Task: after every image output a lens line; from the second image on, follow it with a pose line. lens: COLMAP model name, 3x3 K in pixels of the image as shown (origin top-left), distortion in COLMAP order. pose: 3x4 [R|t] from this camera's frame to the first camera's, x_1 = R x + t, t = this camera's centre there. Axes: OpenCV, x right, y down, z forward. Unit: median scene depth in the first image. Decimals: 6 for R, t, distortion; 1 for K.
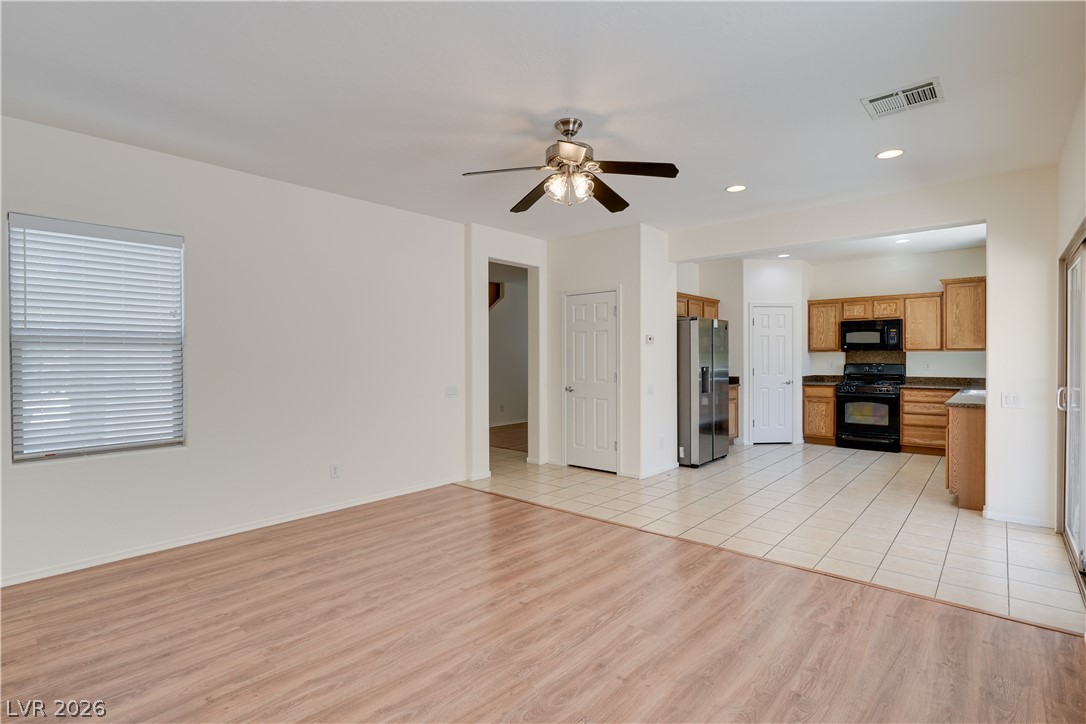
lens RADIAL K [[521.8, 0, 537.1], [0, 521.8, 364.5], [0, 0, 1]] dist [-0.005190, -0.000003]
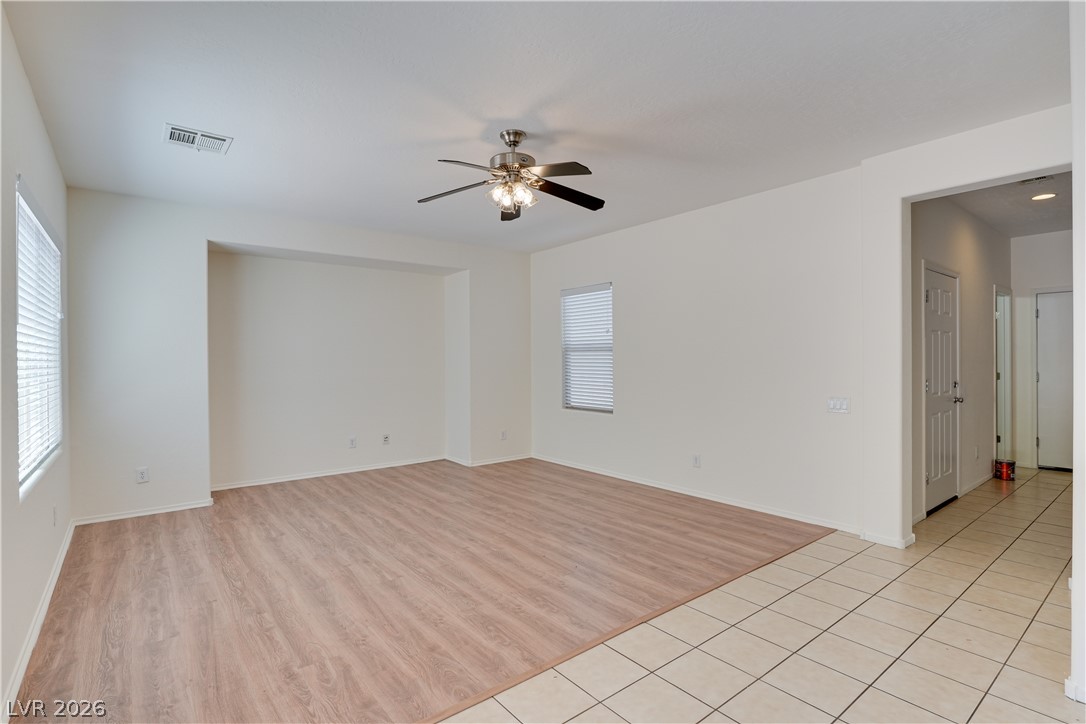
lens RADIAL K [[521.8, 0, 537.4], [0, 521.8, 358.5], [0, 0, 1]] dist [-0.005190, -0.000003]
pose [[-0.178968, 0.001649, -0.983854, 1.113999], [-0.004759, 0.999985, 0.002541, -0.018864], [0.983843, 0.005137, -0.178957, 1.278187]]
